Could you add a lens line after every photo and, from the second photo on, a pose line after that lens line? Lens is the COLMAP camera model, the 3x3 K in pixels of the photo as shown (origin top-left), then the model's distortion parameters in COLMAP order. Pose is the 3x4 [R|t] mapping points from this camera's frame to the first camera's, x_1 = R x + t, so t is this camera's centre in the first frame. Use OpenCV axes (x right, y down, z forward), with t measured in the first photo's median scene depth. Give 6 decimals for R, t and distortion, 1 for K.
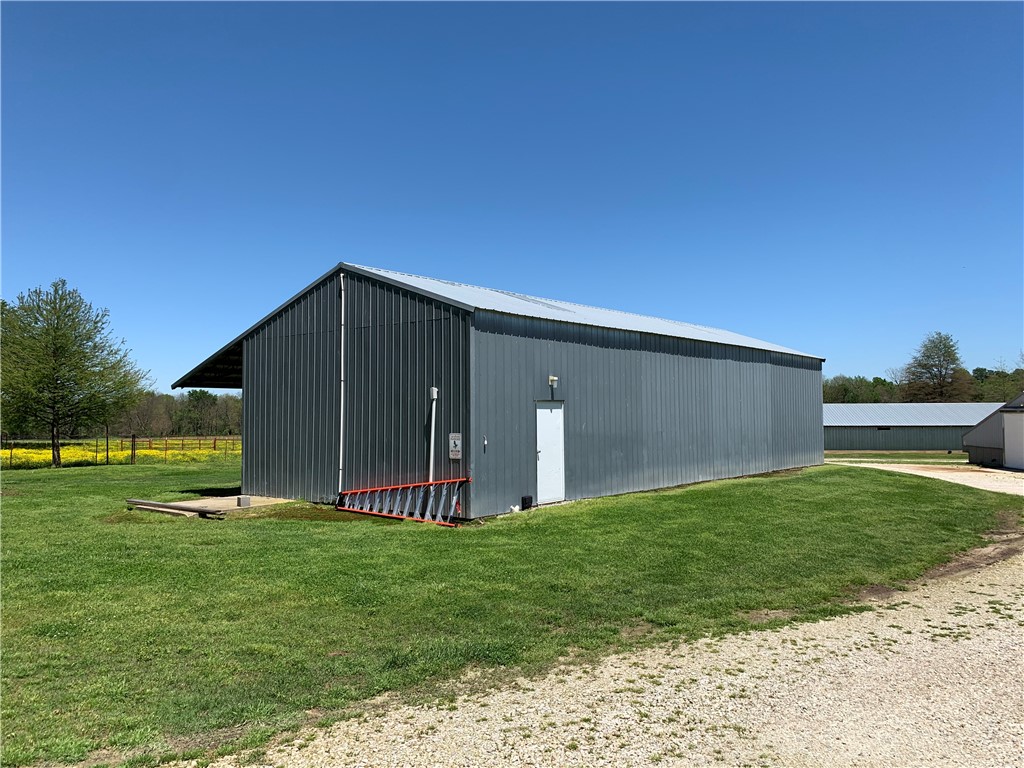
lens RADIAL K [[793.5, 0, 512.3], [0, 793.5, 384.9], [0, 0, 1]] dist [0.035553, -0.012639]
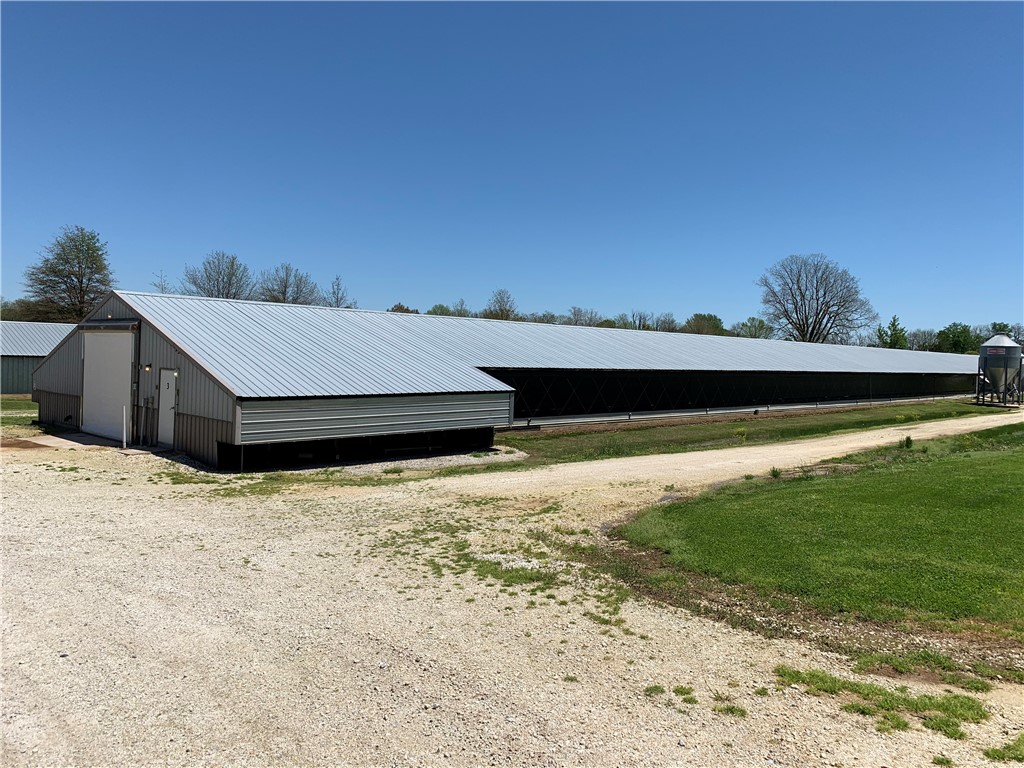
lens RADIAL K [[793.5, 0, 512.0], [0, 793.5, 381.0], [0, 0, 1]] dist [0.035553, -0.012639]
pose [[0.616034, -0.000341, 0.787720, 0.255094], [-0.058925, 0.997178, 0.046515, 0.018531], [-0.785513, -0.075071, 0.614275, 0.307718]]
